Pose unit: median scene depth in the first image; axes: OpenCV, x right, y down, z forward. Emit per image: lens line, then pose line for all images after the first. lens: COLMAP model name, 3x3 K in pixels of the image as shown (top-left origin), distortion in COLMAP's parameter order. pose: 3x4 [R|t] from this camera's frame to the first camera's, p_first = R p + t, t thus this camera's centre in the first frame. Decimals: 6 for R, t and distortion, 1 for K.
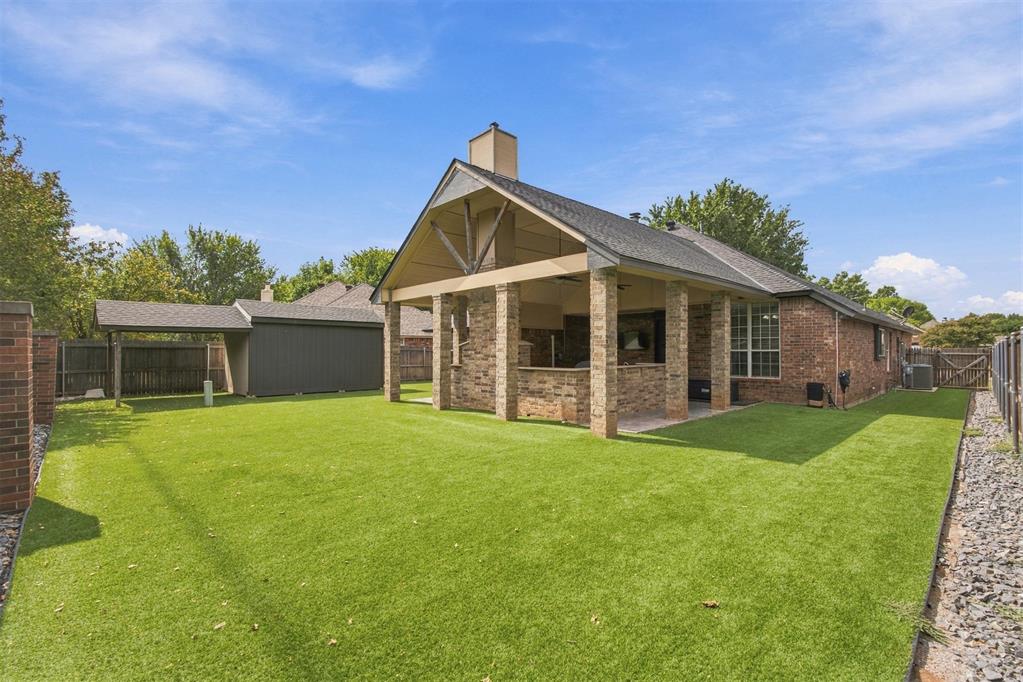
lens RADIAL K [[456.8, 0, 506.1], [0, 456.8, 347.7], [0, 0, 1]] dist [-0.000979, -0.000284]
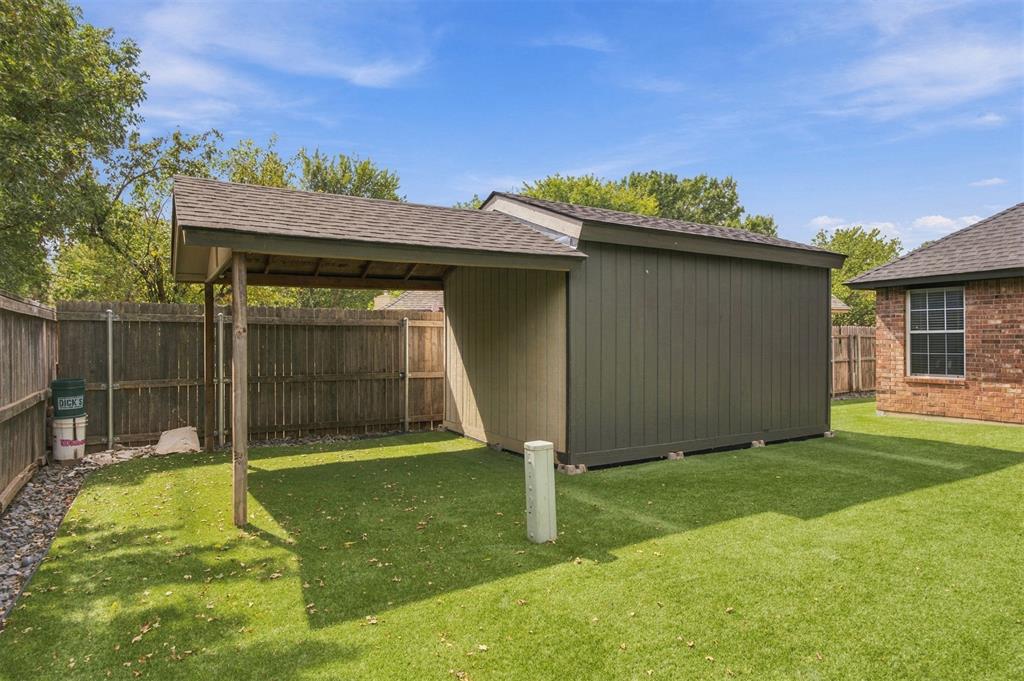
lens RADIAL K [[587.0, 0, 511.6], [0, 587.0, 338.3], [0, 0, 1]] dist [0.007948, 0.001092]
pose [[0.973109, -0.001117, -0.230344, -0.498853], [0.003125, 0.999960, 0.008355, 0.008609], [0.230325, -0.008850, 0.973073, 0.567642]]
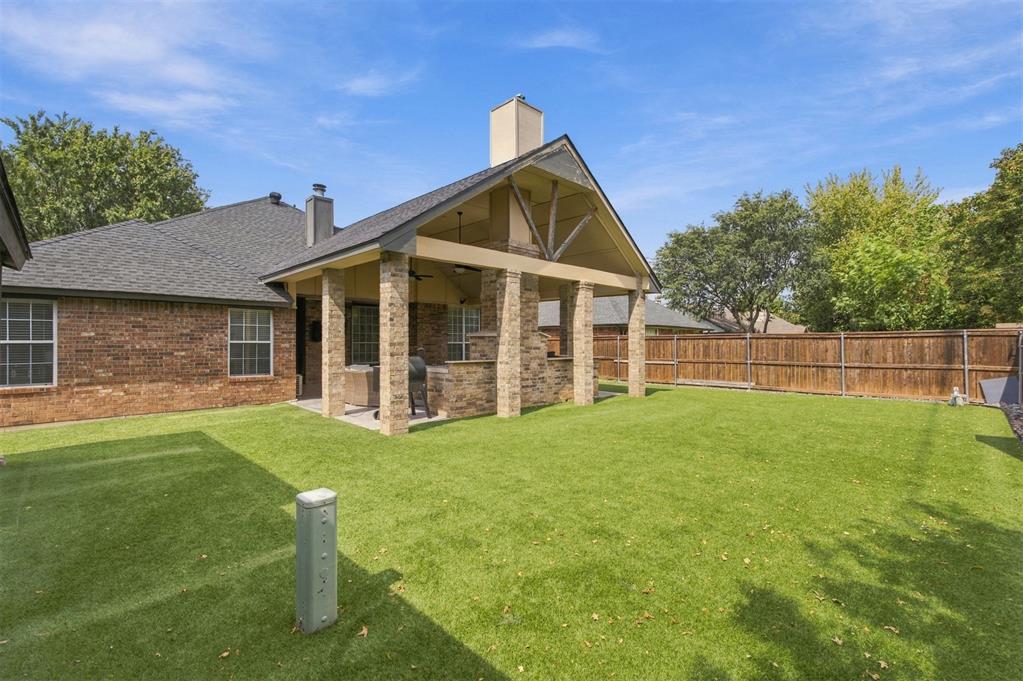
lens RADIAL K [[456.8, 0, 505.4], [0, 456.8, 340.4], [0, 0, 1]] dist [-0.000979, -0.000284]
pose [[-0.011045, 0.010594, 0.999883, -0.798598], [-0.003990, 0.999935, -0.010638, 0.010388], [-0.999931, -0.004107, -0.011002, 0.866652]]
